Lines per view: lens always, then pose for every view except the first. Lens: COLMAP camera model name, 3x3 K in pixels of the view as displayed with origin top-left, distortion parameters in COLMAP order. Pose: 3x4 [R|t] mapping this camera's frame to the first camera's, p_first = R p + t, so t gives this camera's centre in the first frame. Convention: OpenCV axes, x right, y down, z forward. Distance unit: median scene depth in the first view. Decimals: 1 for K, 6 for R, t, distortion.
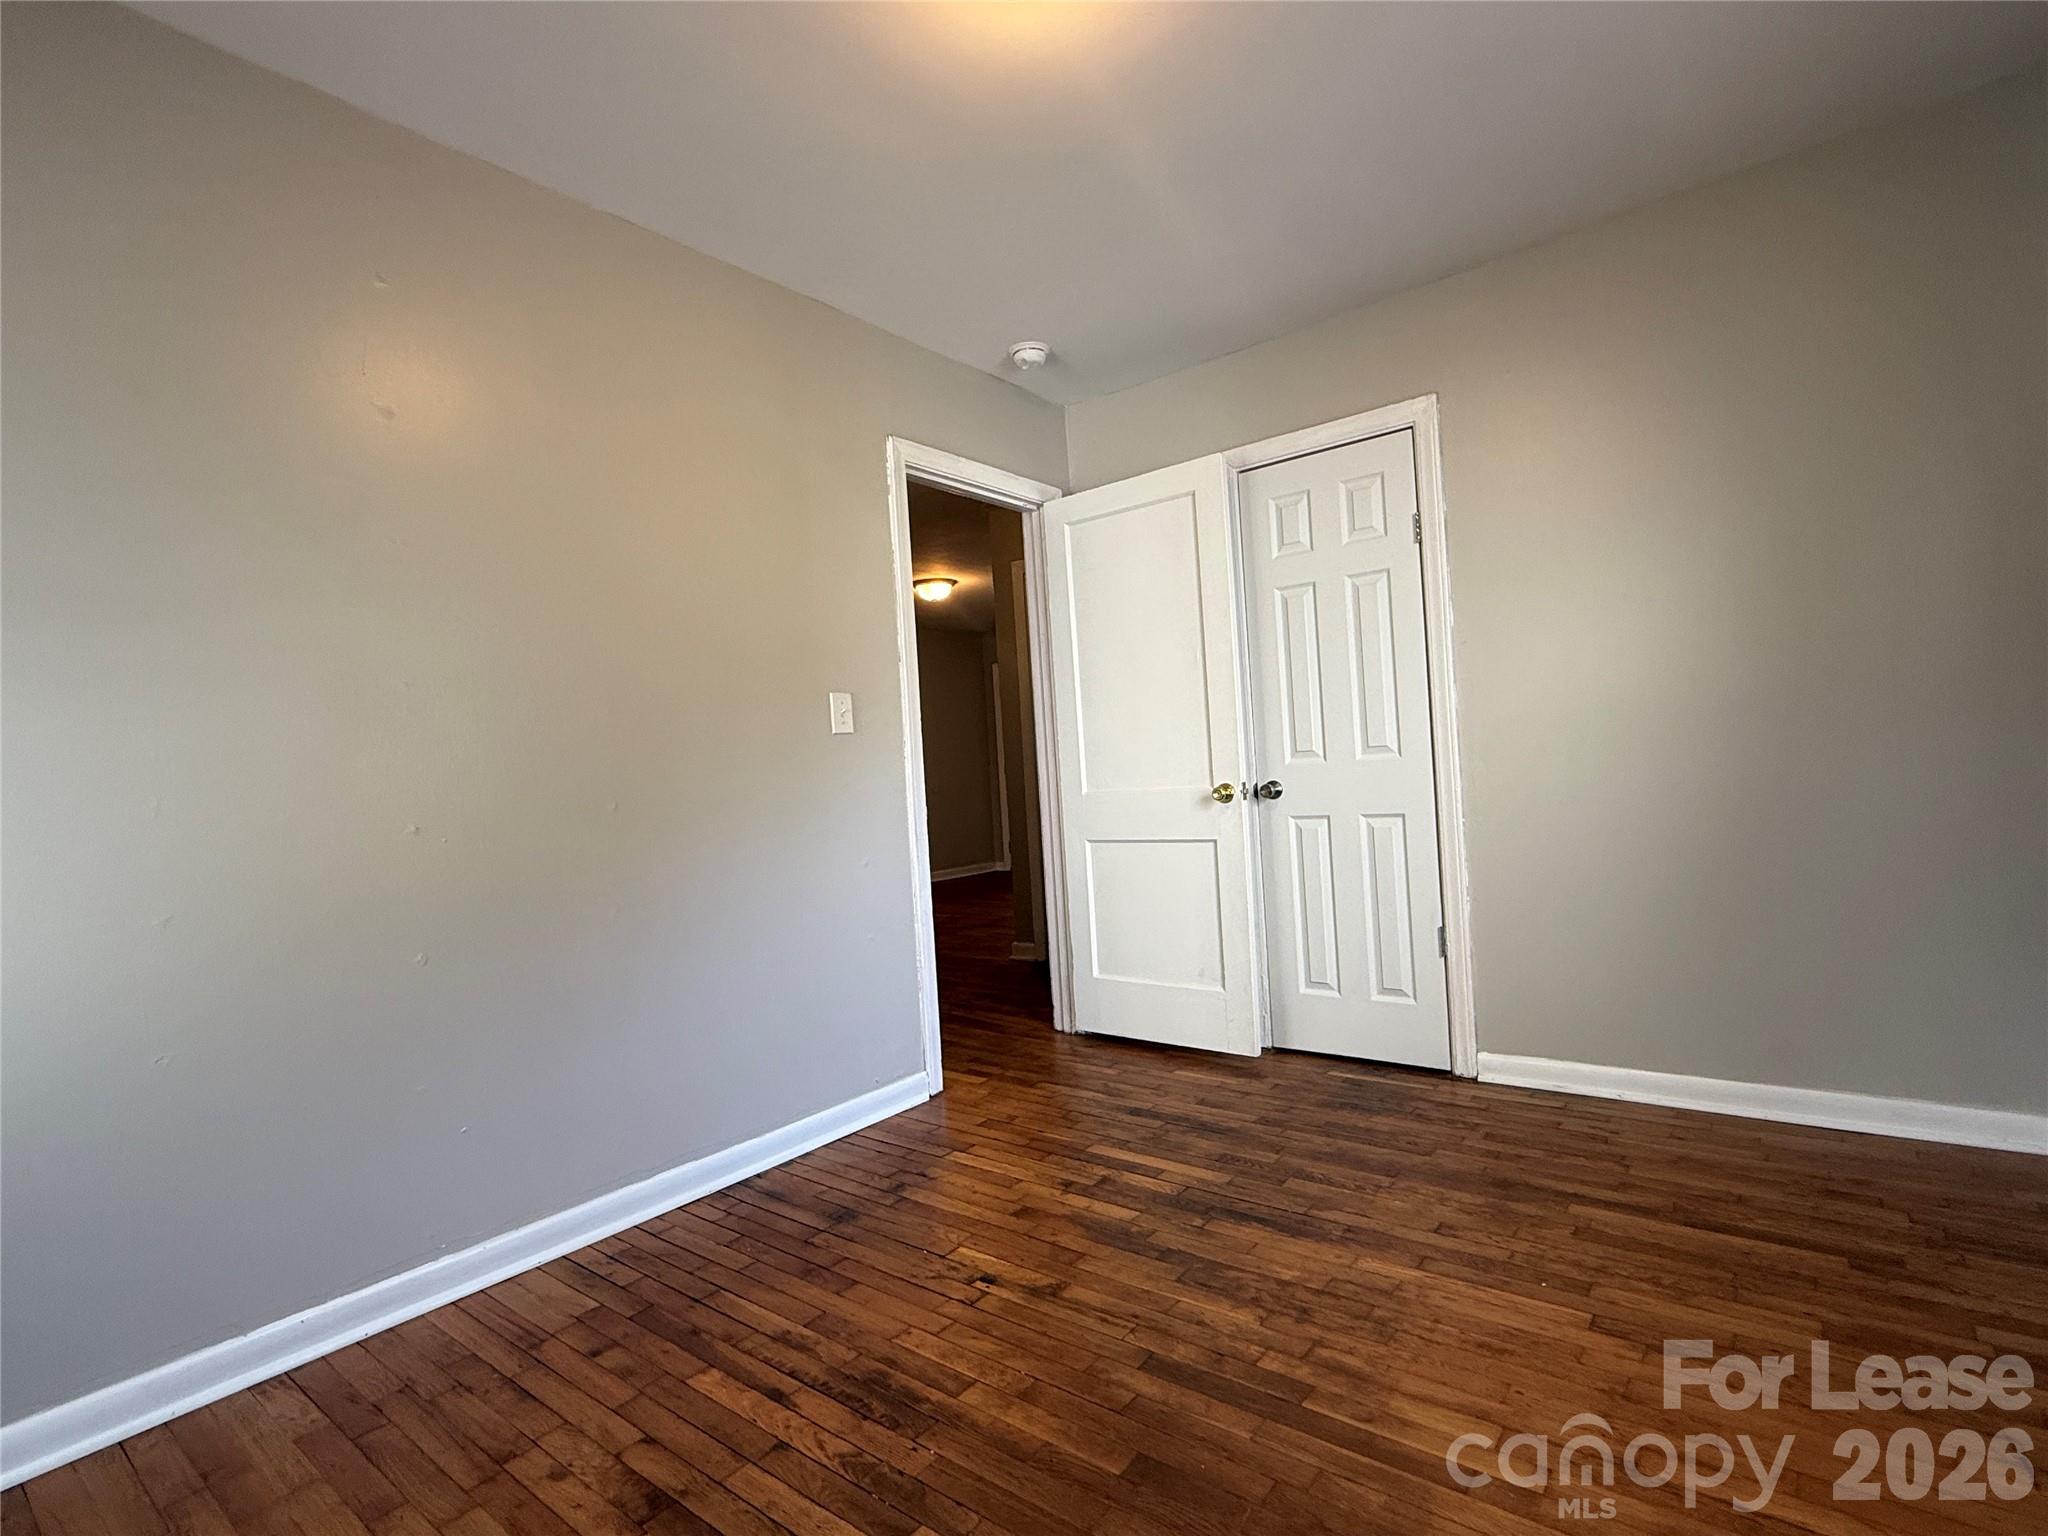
lens RADIAL K [[992.3, 0, 1021.3], [0, 992.3, 765.3], [0, 0, 1]] dist [0.001123, -0.001126]
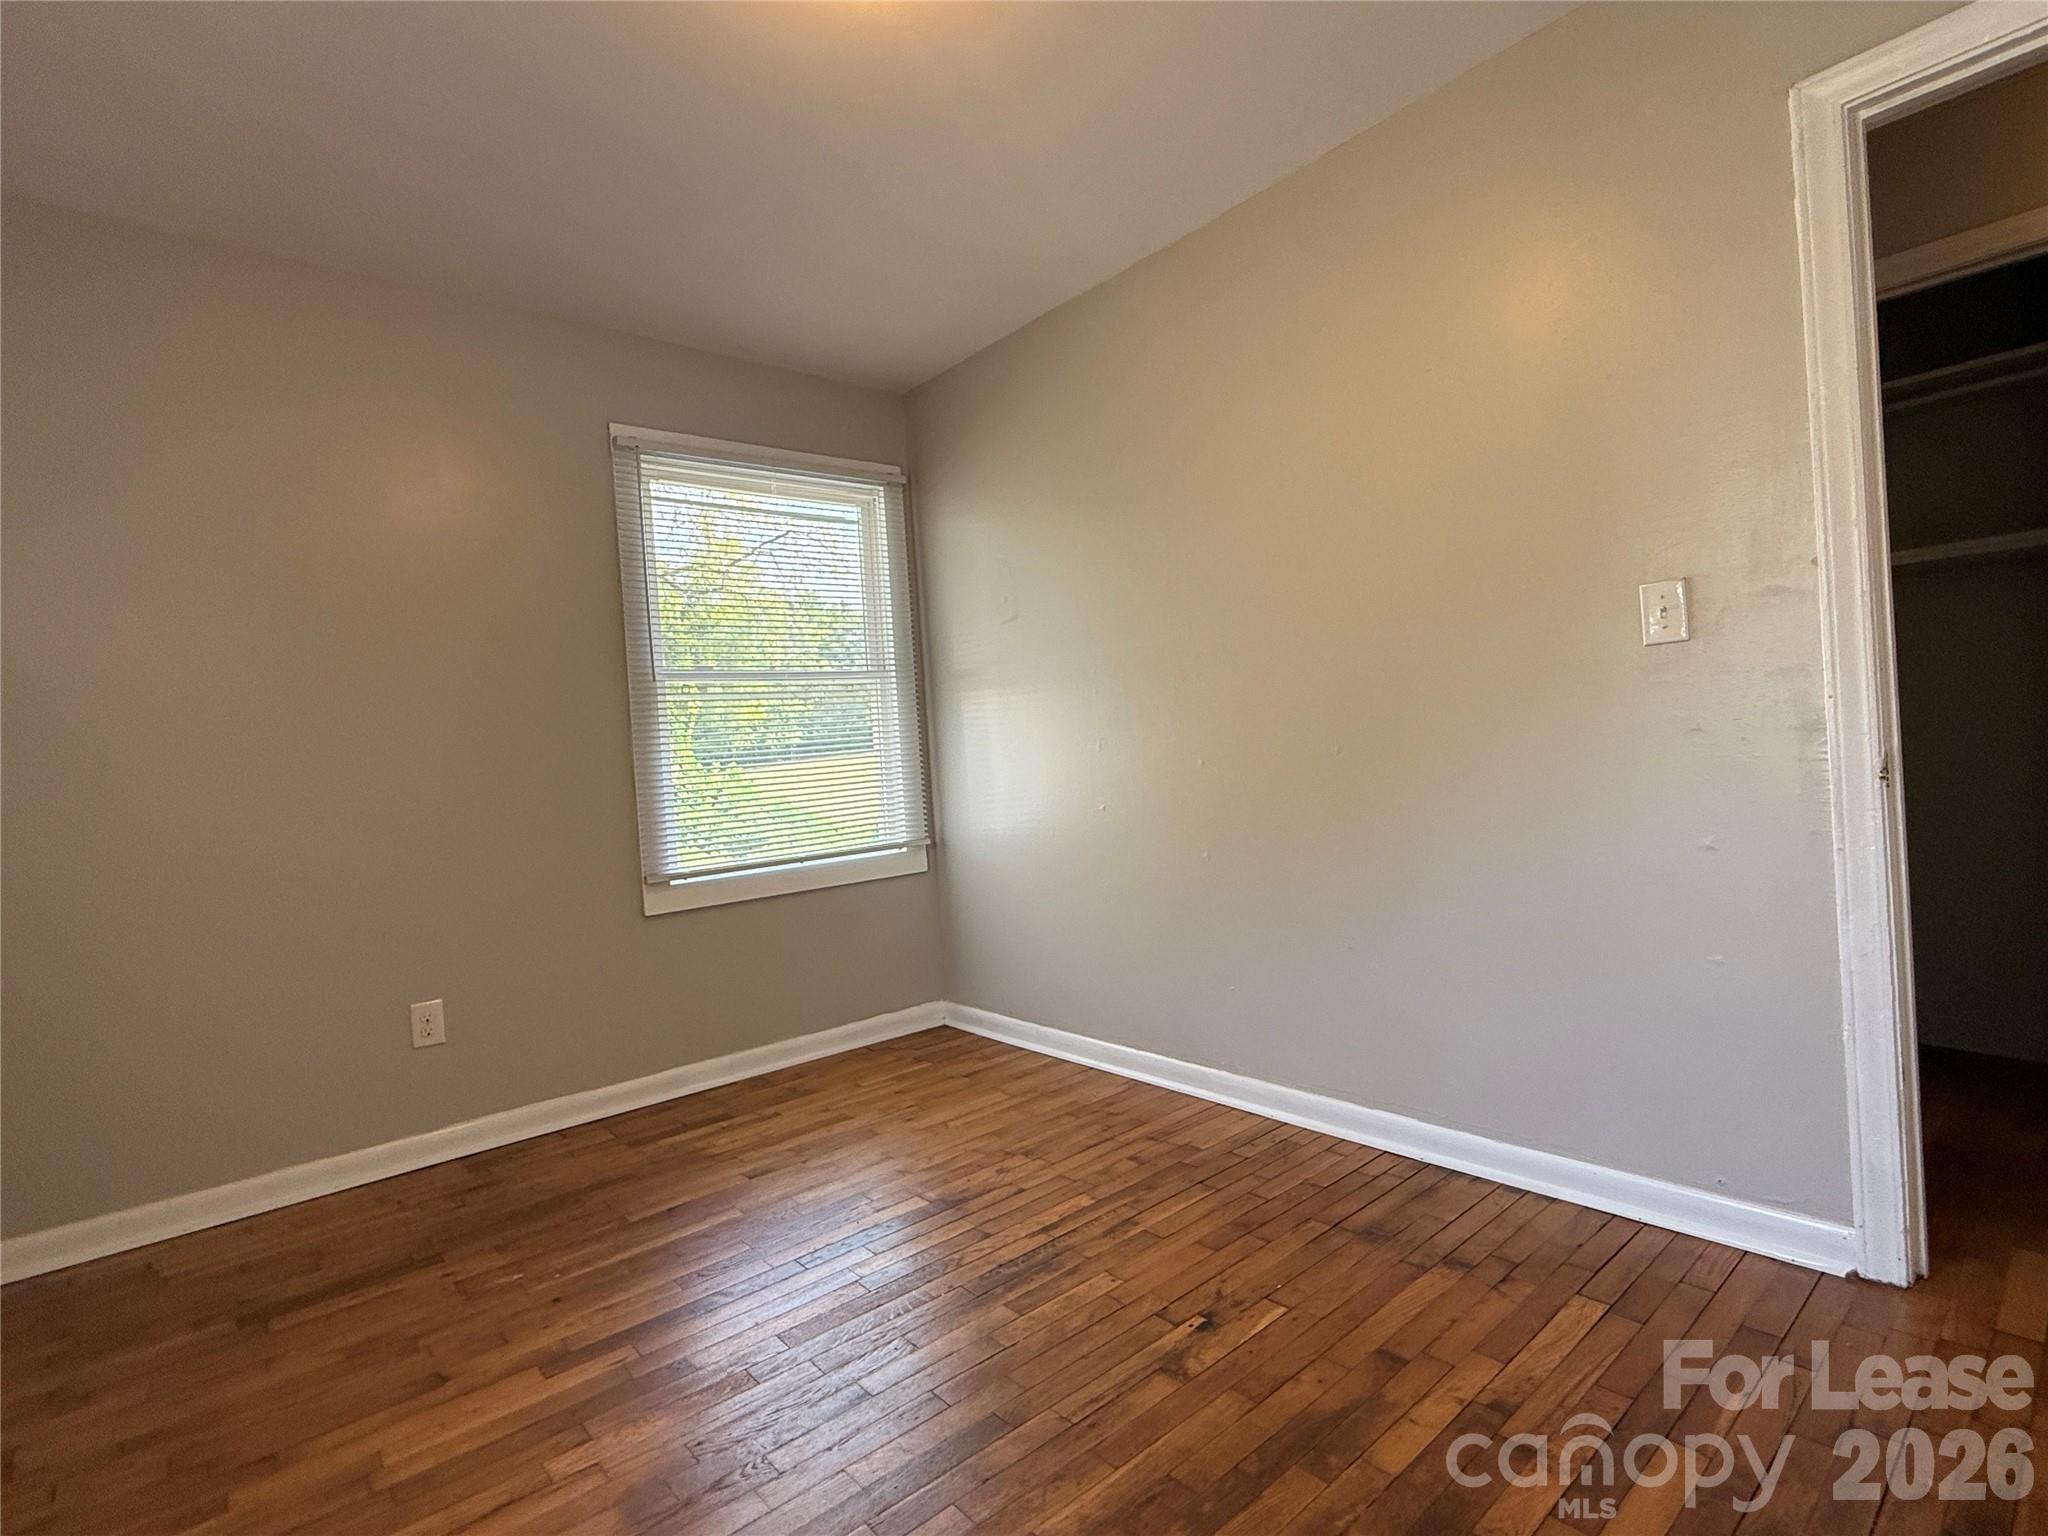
lens RADIAL K [[992.3, 0, 1023.7], [0, 992.3, 761.7], [0, 0, 1]] dist [0.001123, -0.001126]
pose [[-0.182599, 0.075039, -0.980320, 0.709816], [0.082873, 0.994710, 0.060705, -0.037758], [0.979689, -0.070157, -0.187851, 0.905014]]
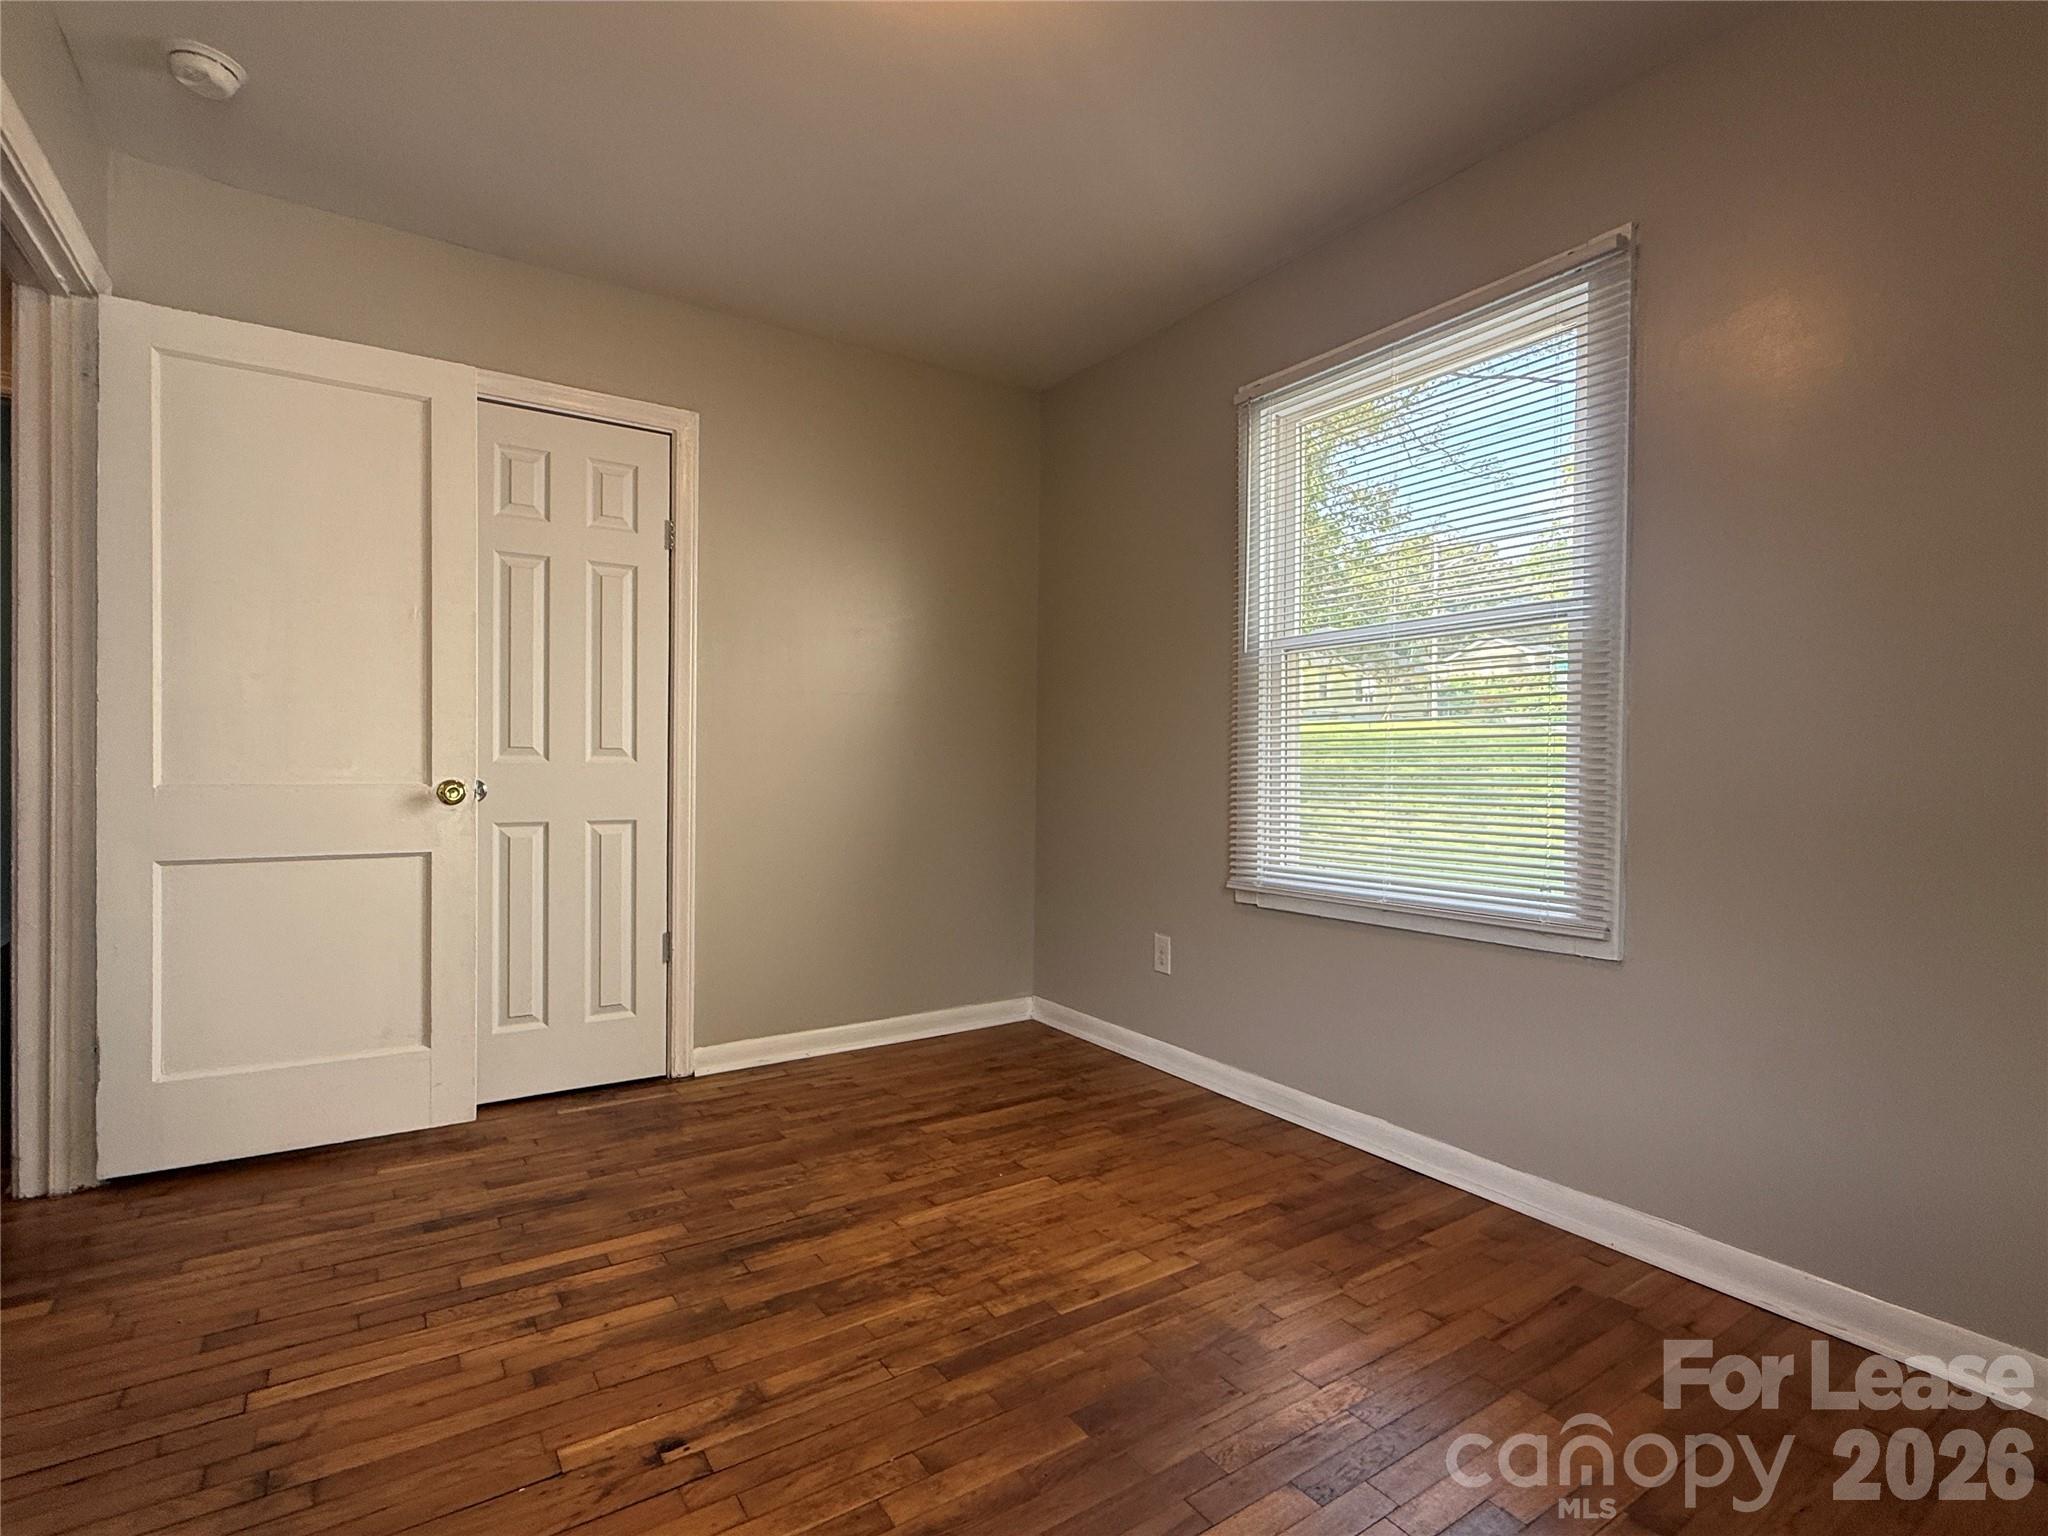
lens RADIAL K [[992.3, 0, 1027.5], [0, 992.3, 767.4], [0, 0, 1]] dist [0.001123, -0.001126]
pose [[0.297918, 0.060906, 0.952646, -0.587936], [-0.037057, 0.997948, -0.052214, 0.046192], [-0.953872, -0.019747, 0.299564, 0.473472]]
